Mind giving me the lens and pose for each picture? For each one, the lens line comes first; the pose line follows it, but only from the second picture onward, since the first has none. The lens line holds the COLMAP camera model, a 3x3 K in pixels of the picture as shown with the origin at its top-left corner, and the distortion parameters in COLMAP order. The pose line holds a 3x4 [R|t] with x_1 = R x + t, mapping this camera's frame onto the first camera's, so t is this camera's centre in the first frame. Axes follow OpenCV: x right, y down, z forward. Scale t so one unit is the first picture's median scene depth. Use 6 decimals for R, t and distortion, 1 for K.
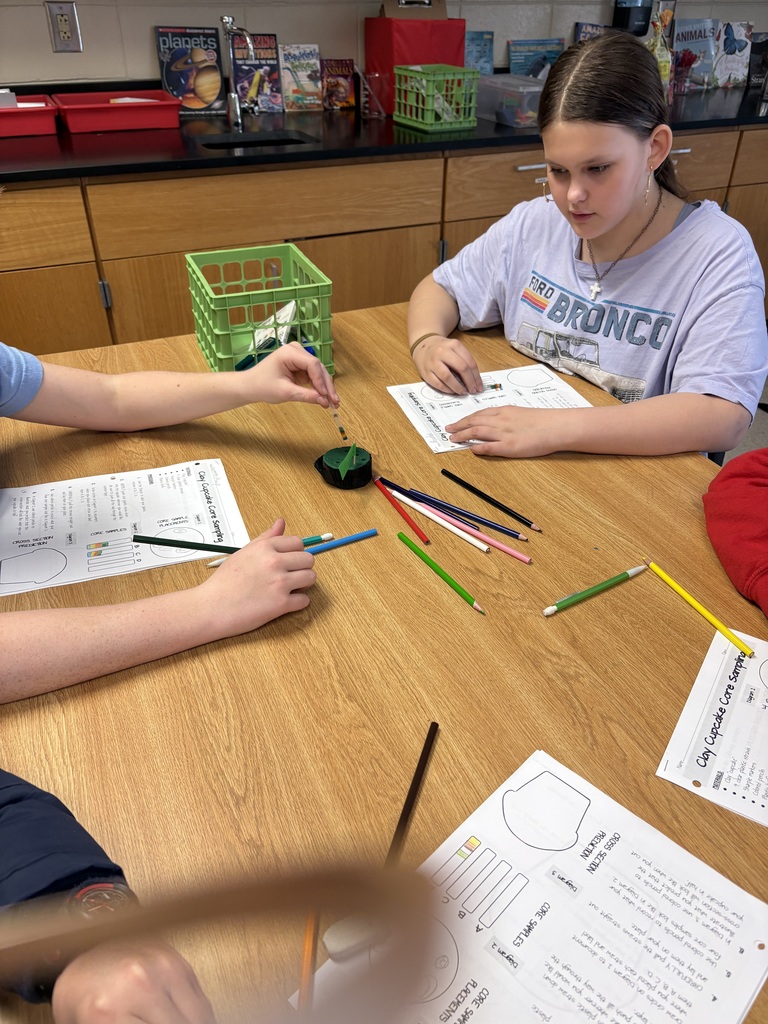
lens RADIAL K [[781.0, 0, 384.0], [0, 781.0, 512.0], [0, 0, 1]] dist [-0.034649, -0.004365]
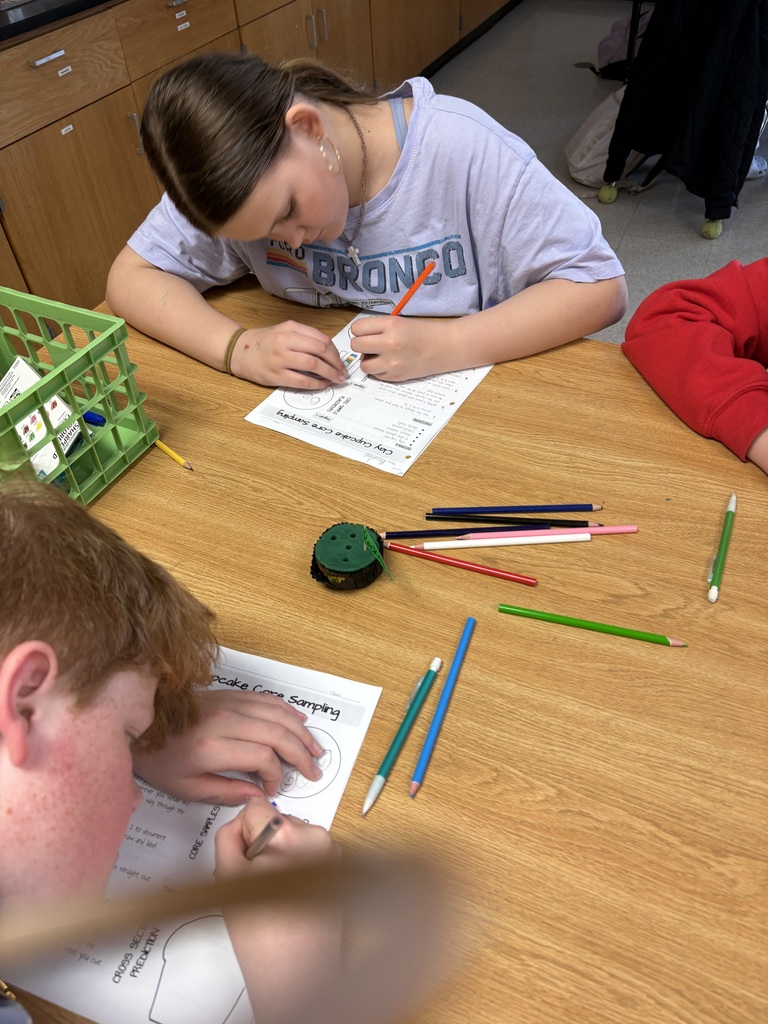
lens RADIAL K [[781.0, 0, 384.0], [0, 781.0, 512.0], [0, 0, 1]] dist [-0.034649, -0.004365]
pose [[0.751958, -0.490310, 0.440631, -0.390373], [0.413737, 0.871403, 0.263588, -0.328376], [-0.513207, -0.015901, 0.858118, 0.452674]]
